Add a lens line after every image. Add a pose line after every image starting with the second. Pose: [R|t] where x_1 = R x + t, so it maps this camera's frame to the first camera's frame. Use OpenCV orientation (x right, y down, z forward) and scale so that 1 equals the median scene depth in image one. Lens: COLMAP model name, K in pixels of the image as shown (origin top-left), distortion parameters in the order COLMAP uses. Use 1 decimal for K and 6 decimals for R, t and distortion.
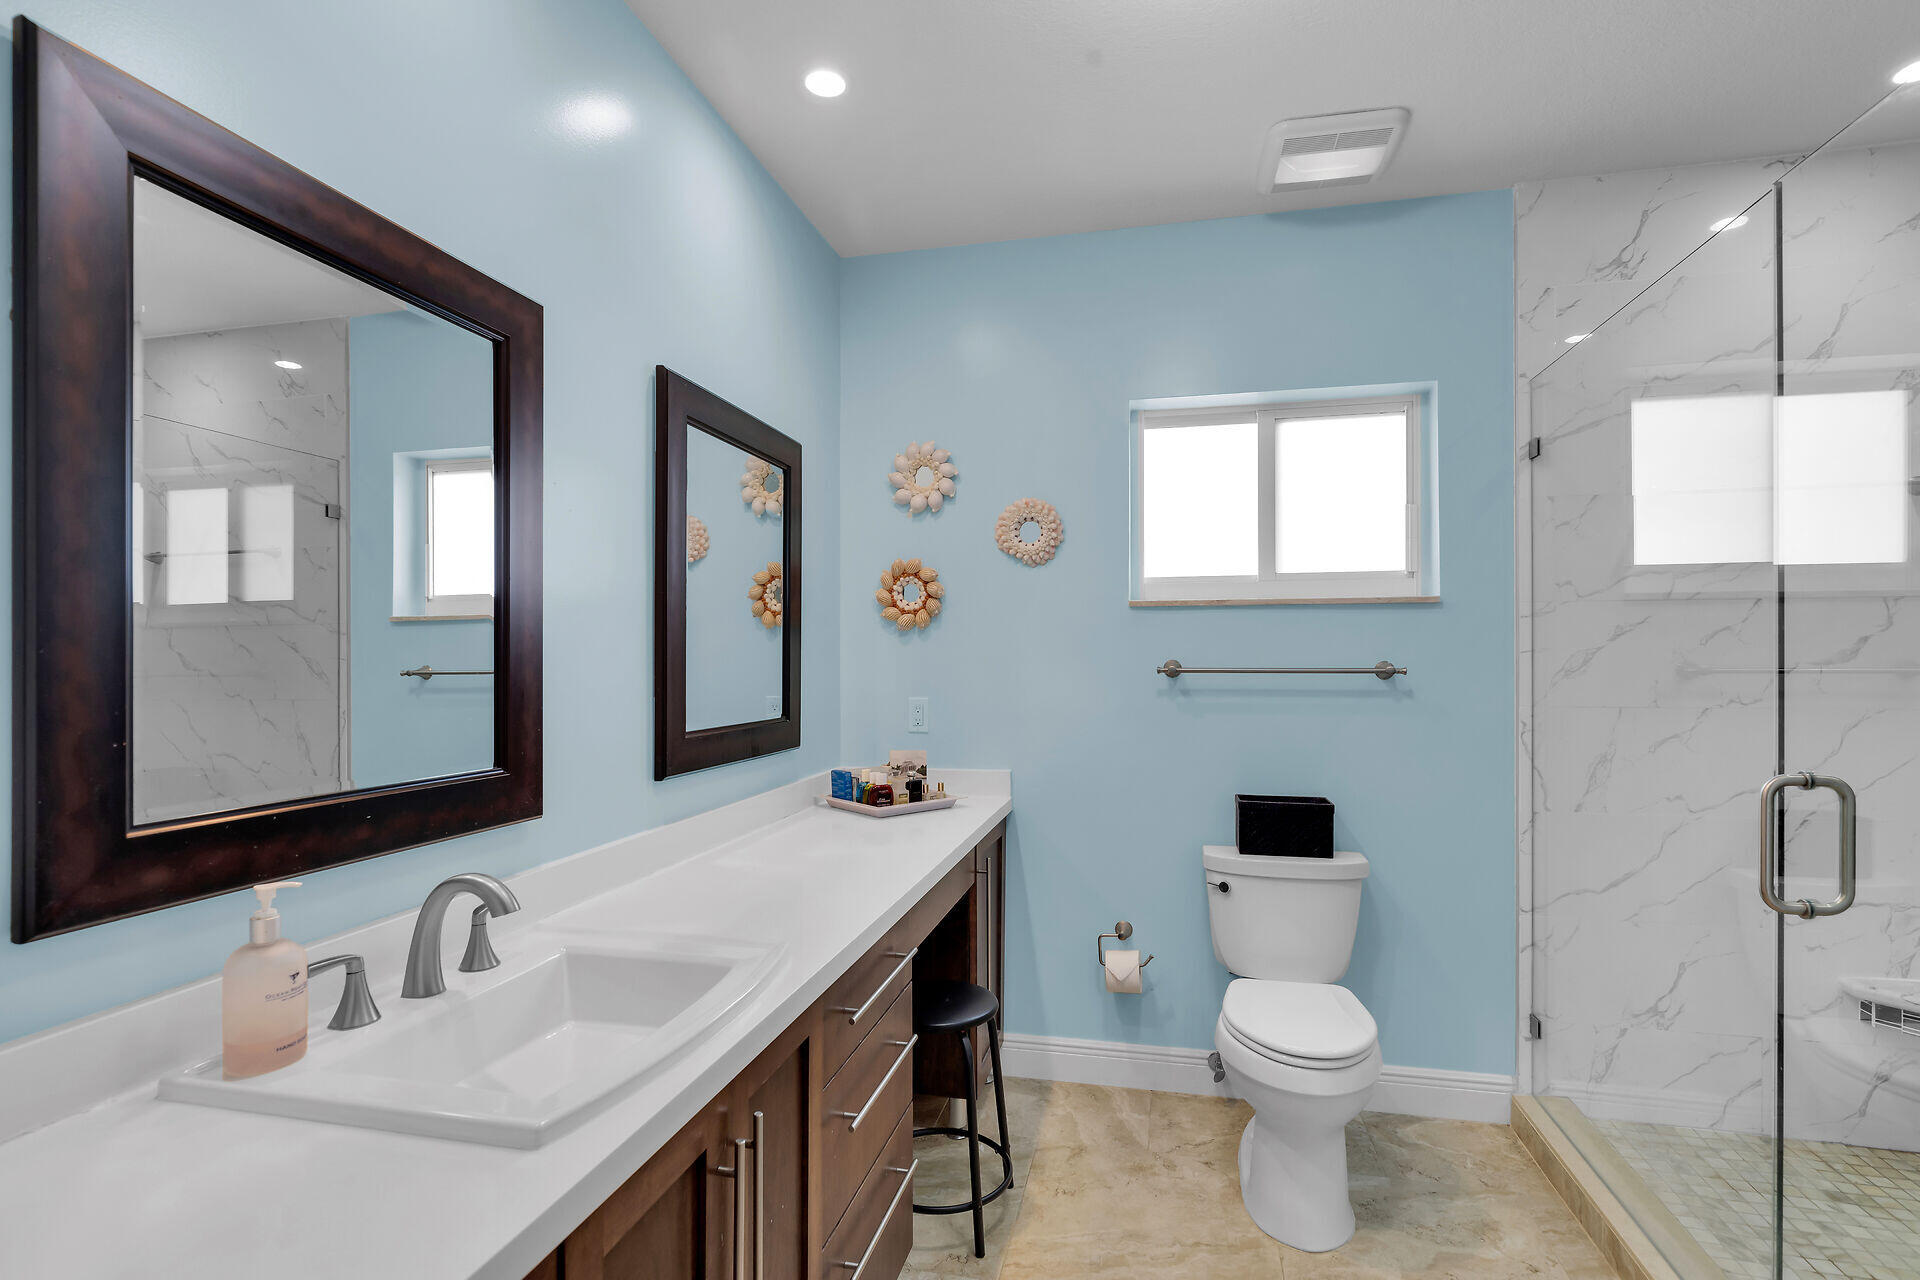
lens RADIAL K [[931.9, 0, 958.5], [0, 931.9, 648.5], [0, 0, 1]] dist [-0.009069, 0.002114]
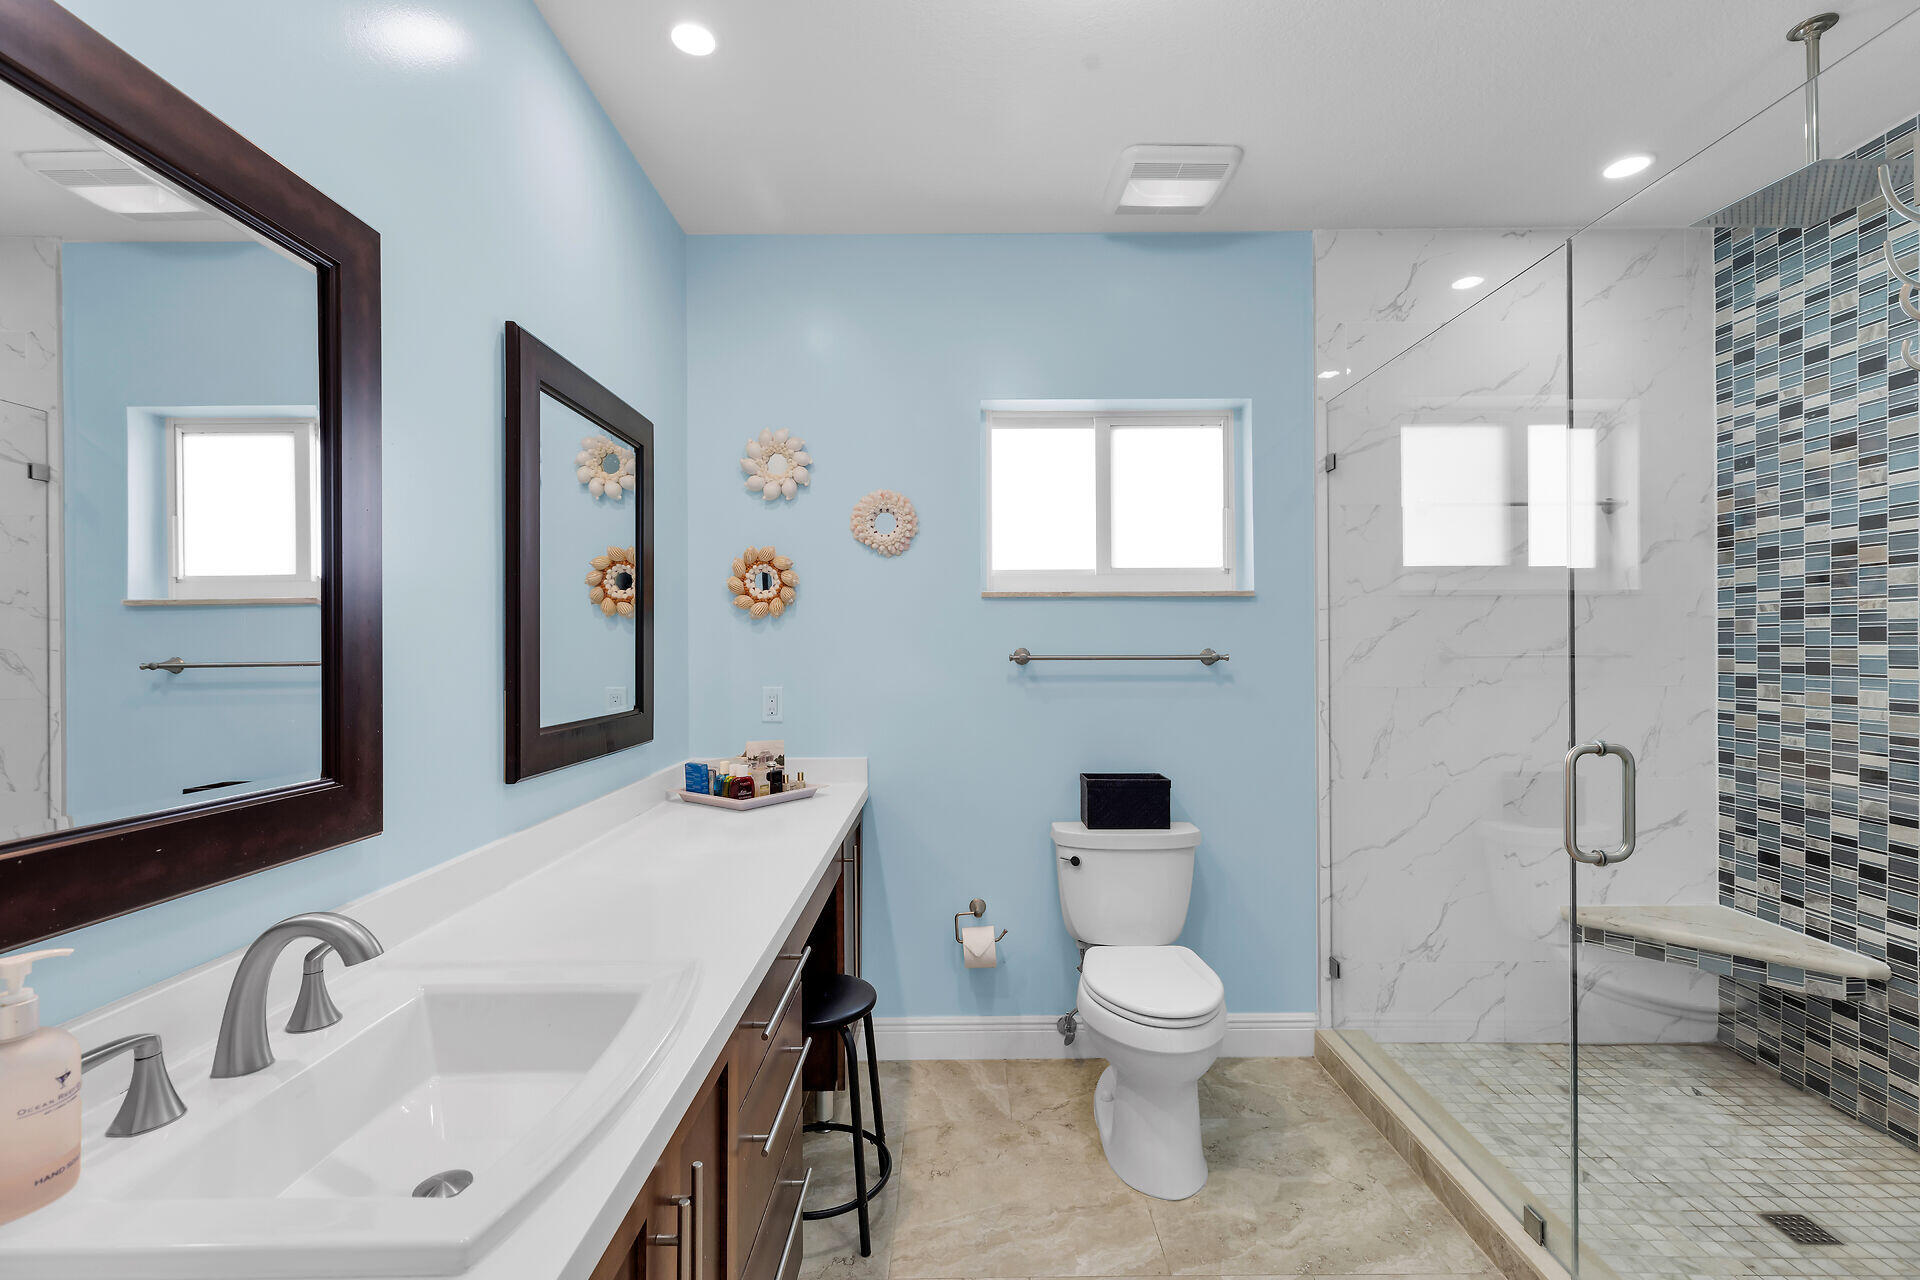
lens RADIAL K [[868.9, 0, 961.9], [0, 868.9, 639.2], [0, 0, 1]] dist [0.005296, -0.000930]
pose [[0.972244, -0.000184, 0.233969, -0.079255], [-0.000020, 1.000000, 0.000872, 0.001526], [-0.233969, -0.000853, 0.972244, 0.067744]]
